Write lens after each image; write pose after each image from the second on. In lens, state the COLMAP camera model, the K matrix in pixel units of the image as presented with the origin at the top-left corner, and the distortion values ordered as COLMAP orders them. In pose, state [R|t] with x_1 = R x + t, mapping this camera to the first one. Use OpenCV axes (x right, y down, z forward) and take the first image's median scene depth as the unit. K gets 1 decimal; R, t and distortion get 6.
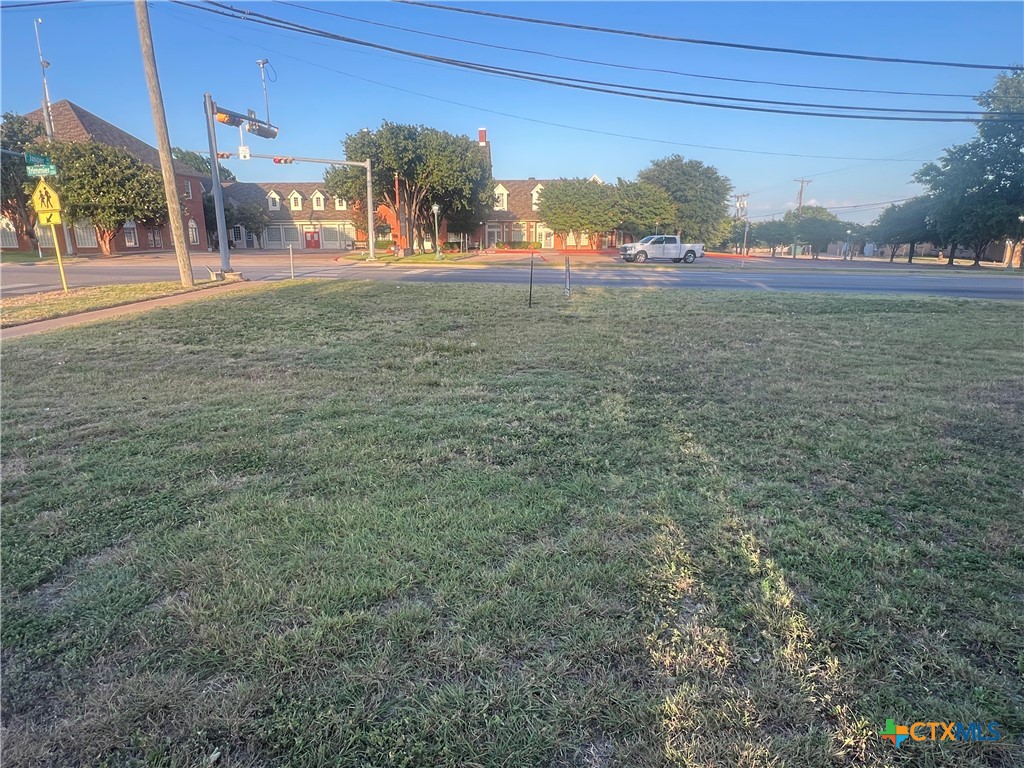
lens RADIAL K [[605.2, 0, 509.7], [0, 605.2, 388.2], [0, 0, 1]] dist [-0.003008, 0.001687]
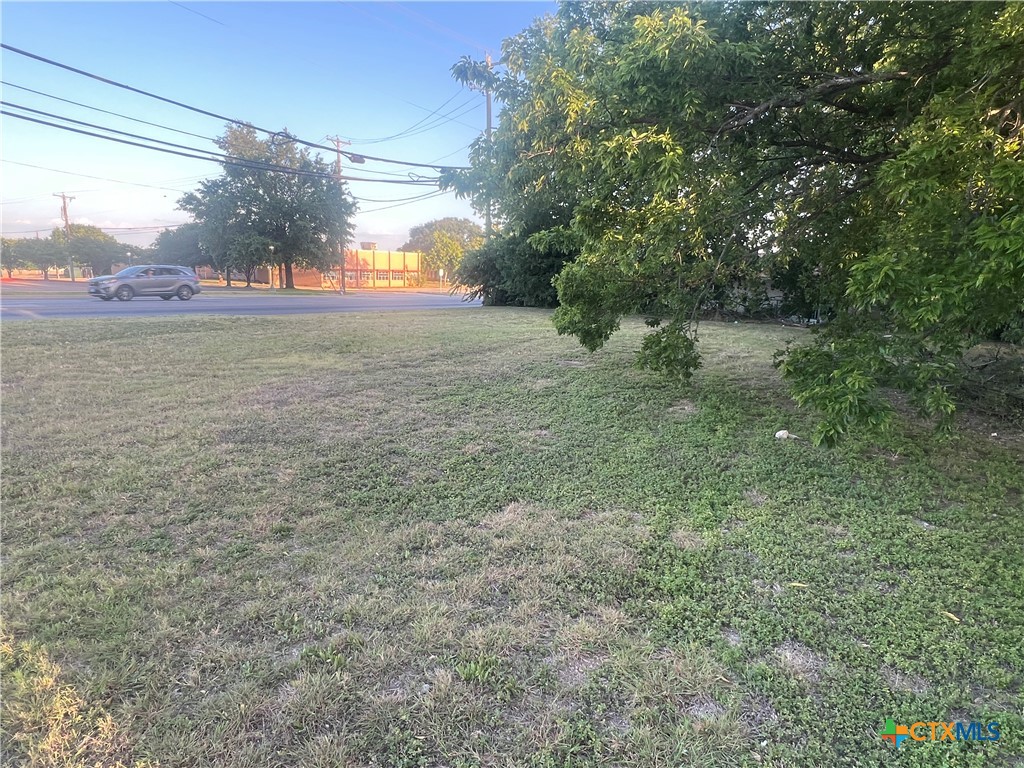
lens RADIAL K [[605.2, 0, 511.8], [0, 605.2, 389.1], [0, 0, 1]] dist [-0.003008, 0.001687]
pose [[0.498222, -0.154831, 0.853113, 0.027198], [0.184232, 0.980363, 0.070333, 0.001712], [-0.847251, 0.122130, 0.516963, -0.010931]]
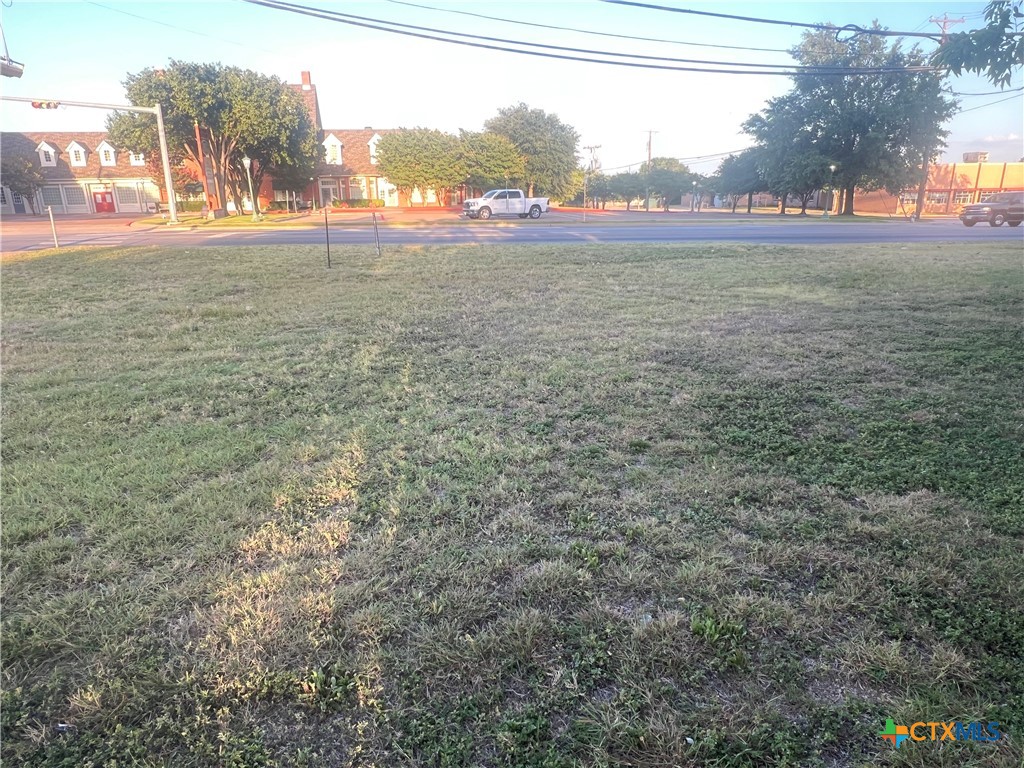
lens RADIAL K [[653.0, 0, 512.6], [0, 653.0, 391.6], [0, 0, 1]] dist [-0.004936, 0.001943]
pose [[0.974127, -0.080834, 0.211052, 0.089166], [0.070156, 0.995871, 0.057613, 0.020862], [-0.214838, -0.041316, 0.975775, -0.061807]]
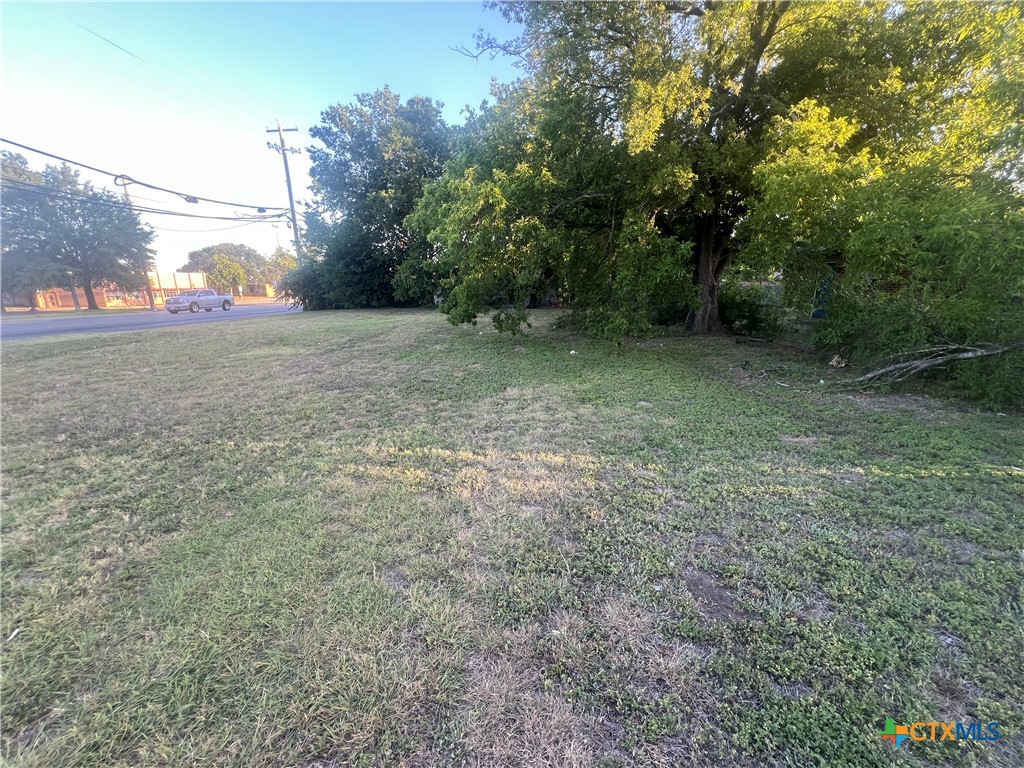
lens RADIAL K [[413.1, 0, 509.4], [0, 413.1, 384.1], [0, 0, 1]] dist [0.002590, 0.000279]
pose [[0.037713, -0.244098, 0.969017, -0.219275], [0.256582, 0.939562, 0.226692, -0.038730], [-0.965786, 0.240083, 0.098065, 0.130746]]
